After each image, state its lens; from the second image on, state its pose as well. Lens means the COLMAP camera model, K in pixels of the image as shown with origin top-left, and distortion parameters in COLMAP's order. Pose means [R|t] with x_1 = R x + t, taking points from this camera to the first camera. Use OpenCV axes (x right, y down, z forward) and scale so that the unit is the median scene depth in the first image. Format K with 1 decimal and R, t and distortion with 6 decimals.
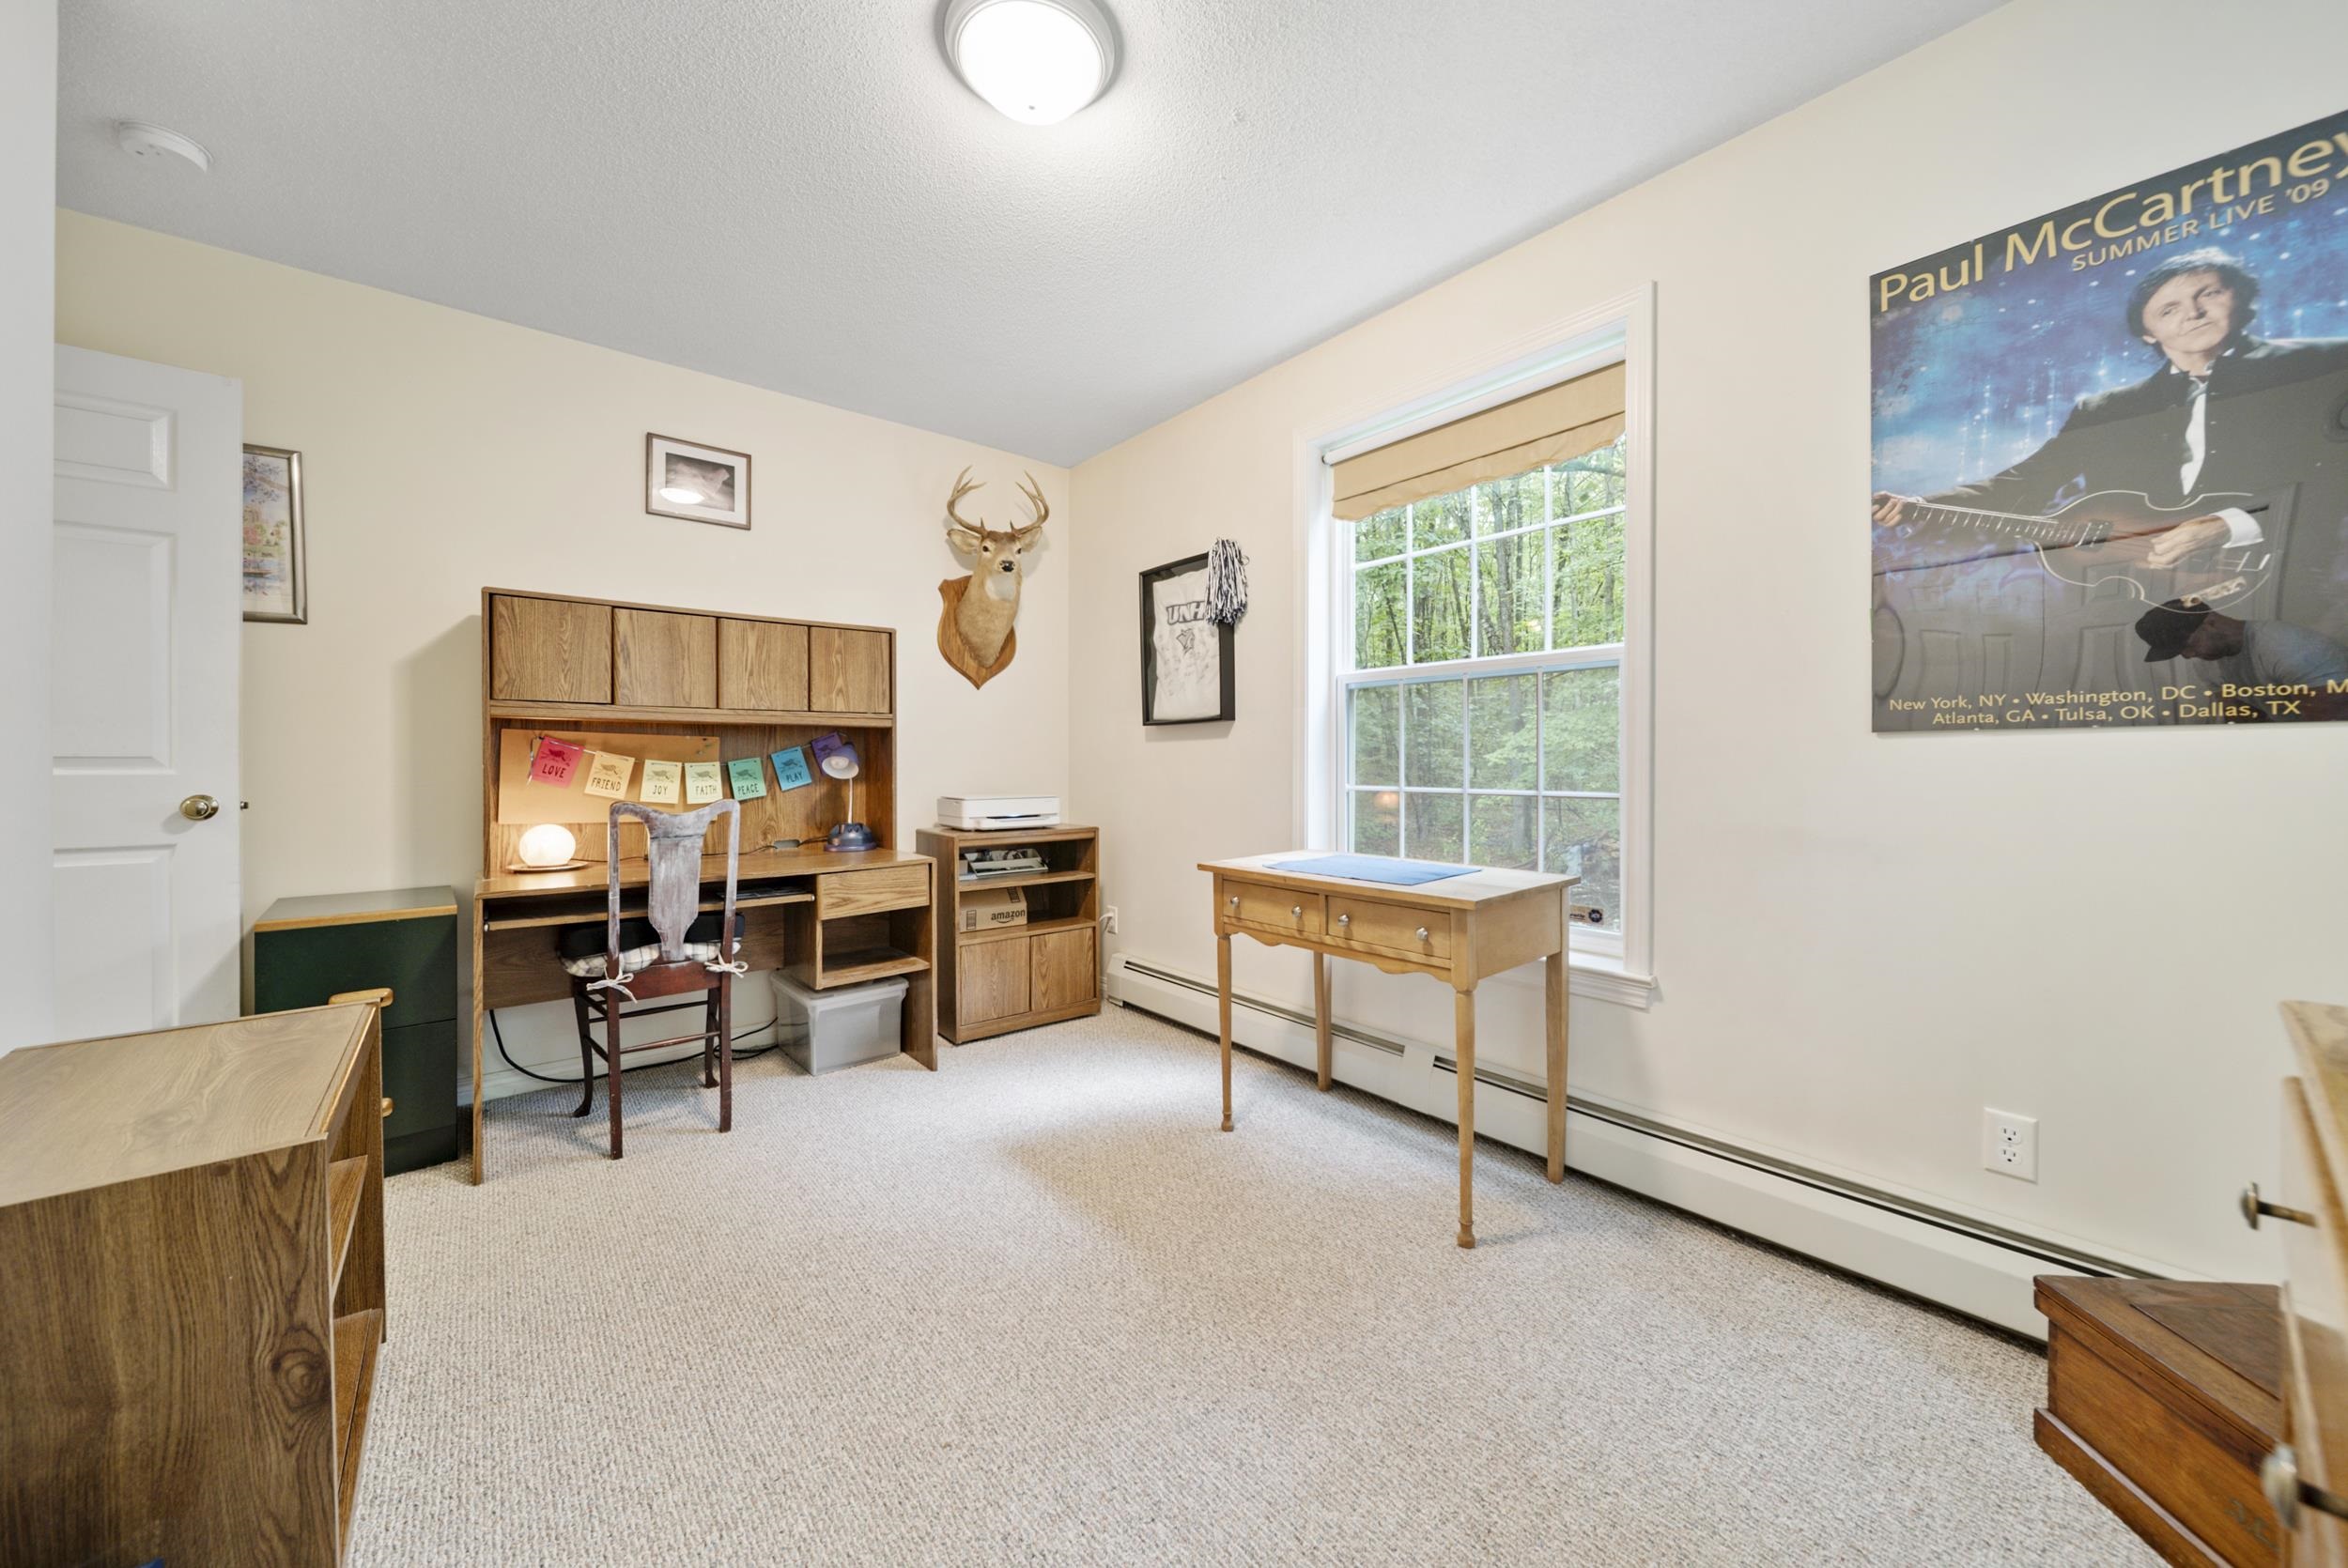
lens RADIAL K [[837.2, 0, 1182.6], [0, 837.2, 754.5], [0, 0, 1]] dist [-0.000746, -0.000154]
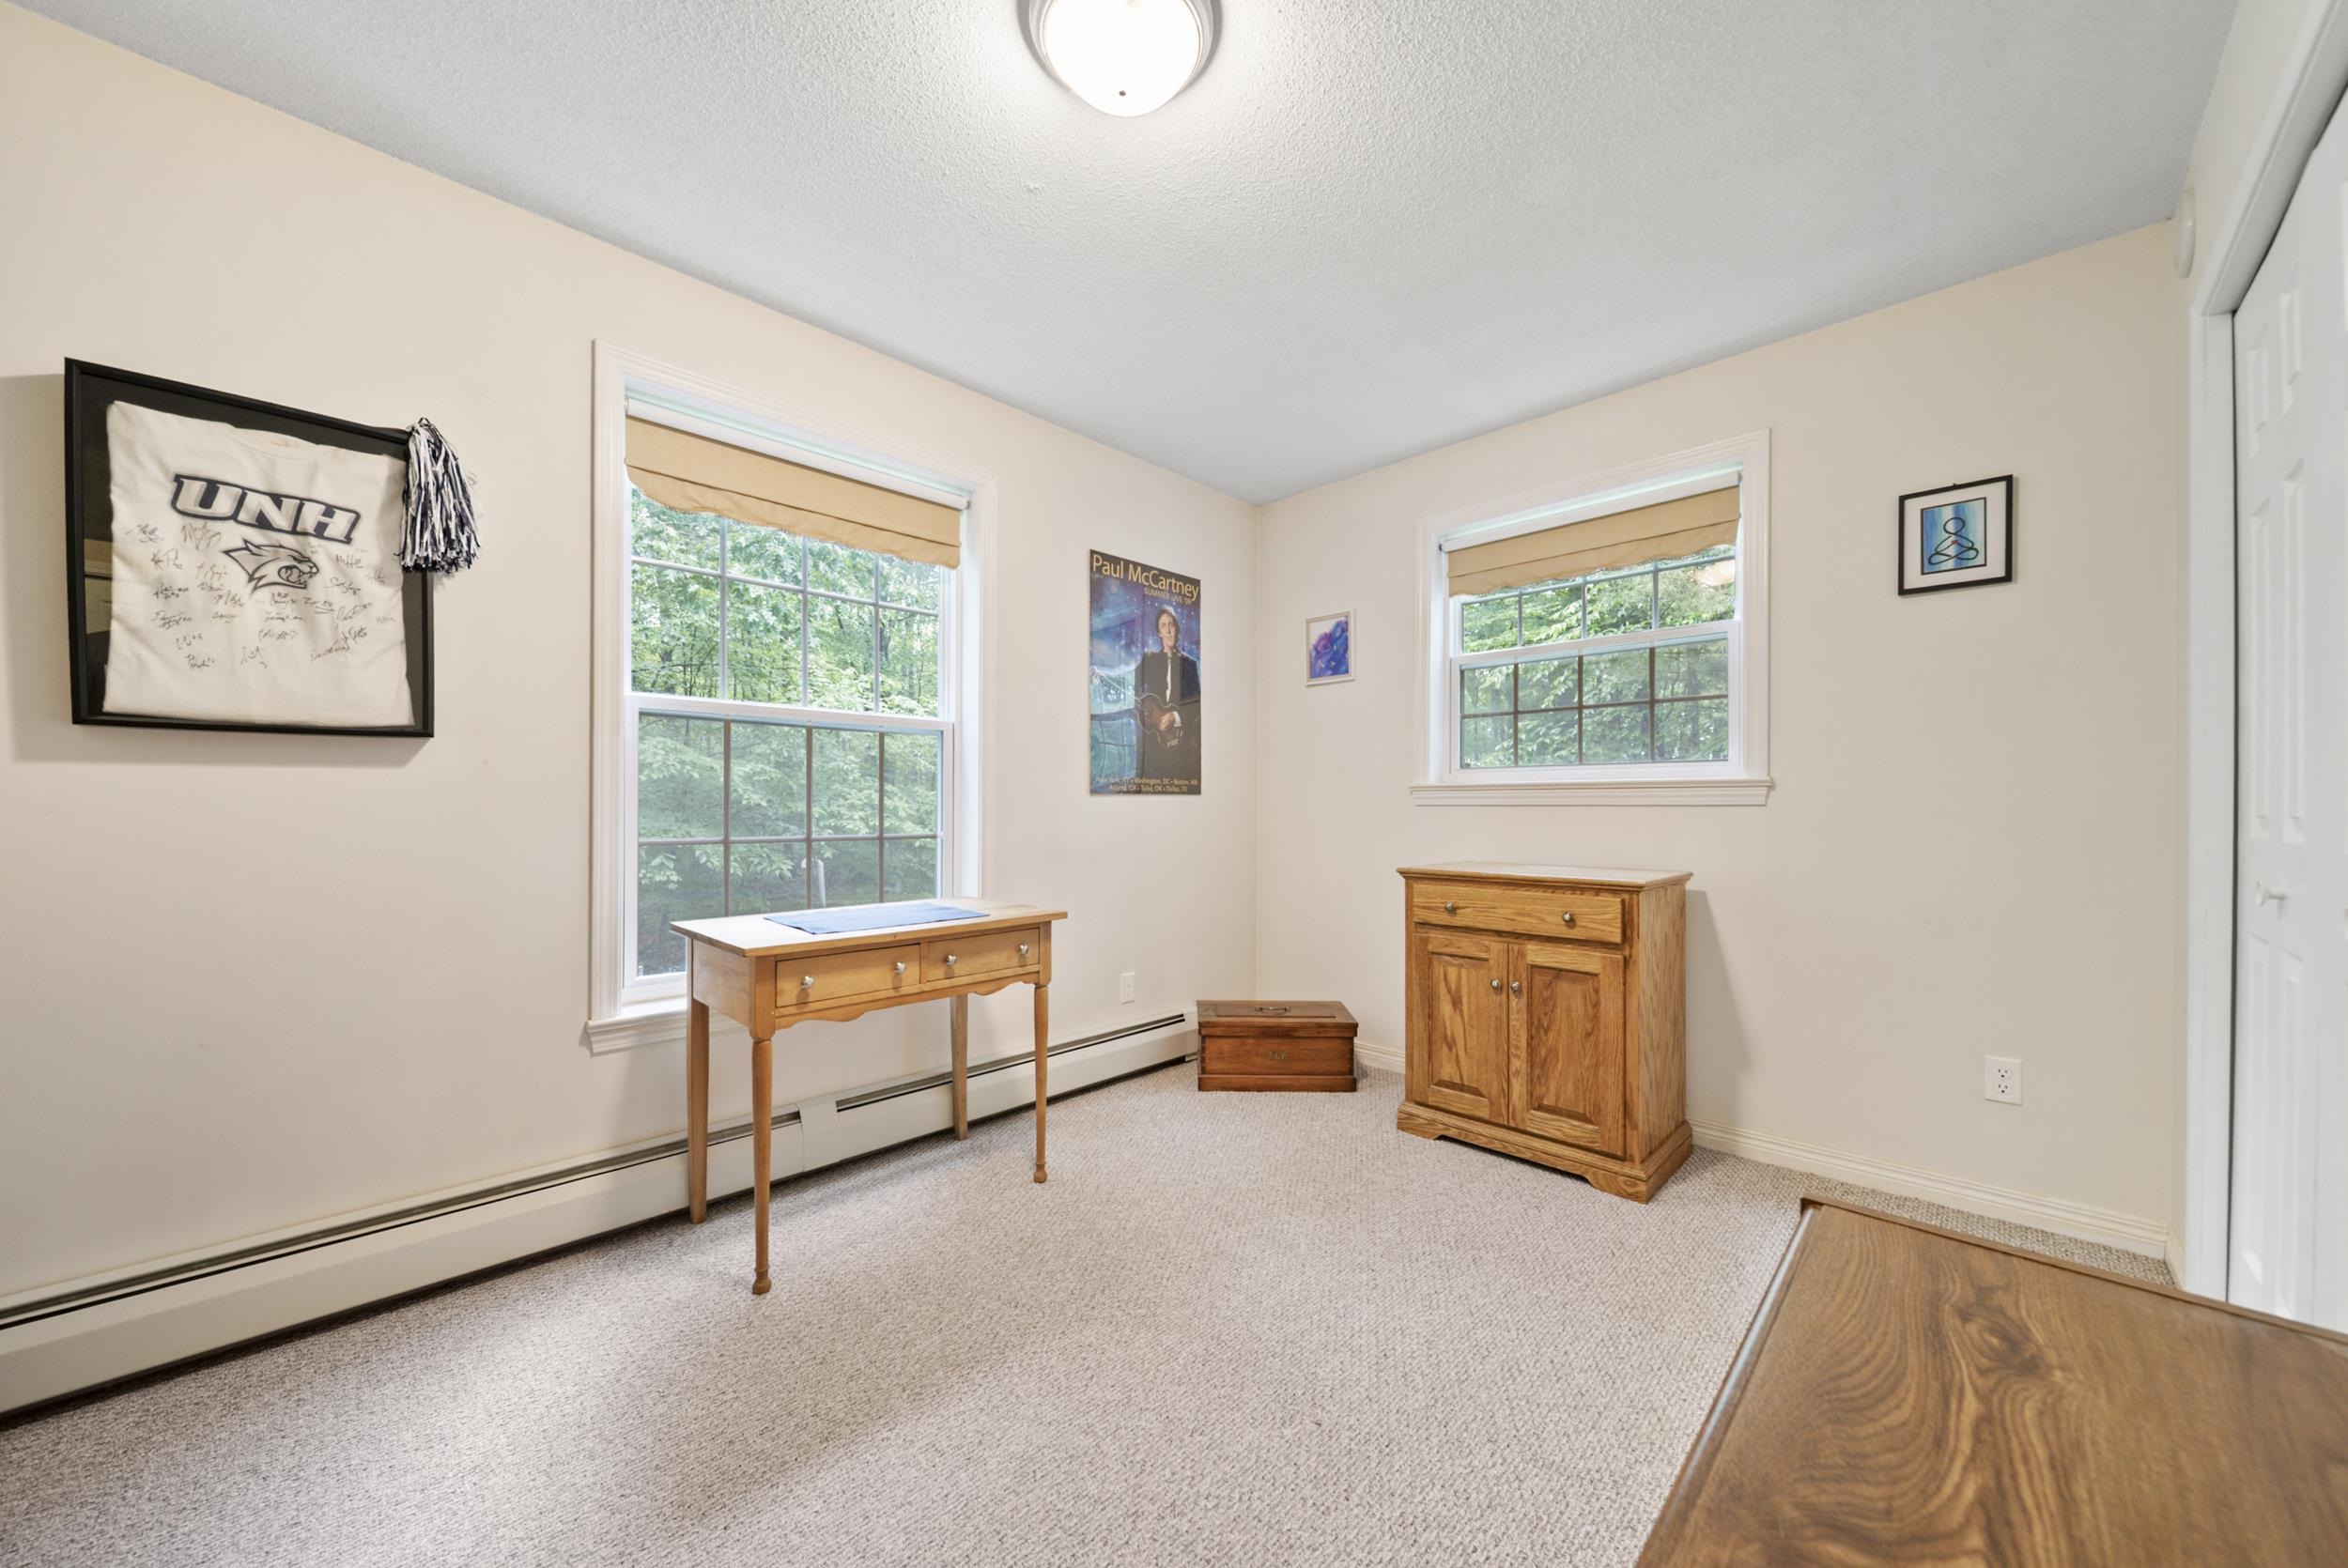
lens RADIAL K [[826.6, 0, 1175.4], [0, 826.6, 797.6], [0, 0, 1]] dist [-0.000309, -0.000132]
pose [[-0.091556, 0.012175, 0.995725, -1.078560], [-0.008608, 0.999878, -0.013018, 0.006470], [-0.995763, -0.009763, -0.091440, 1.022267]]
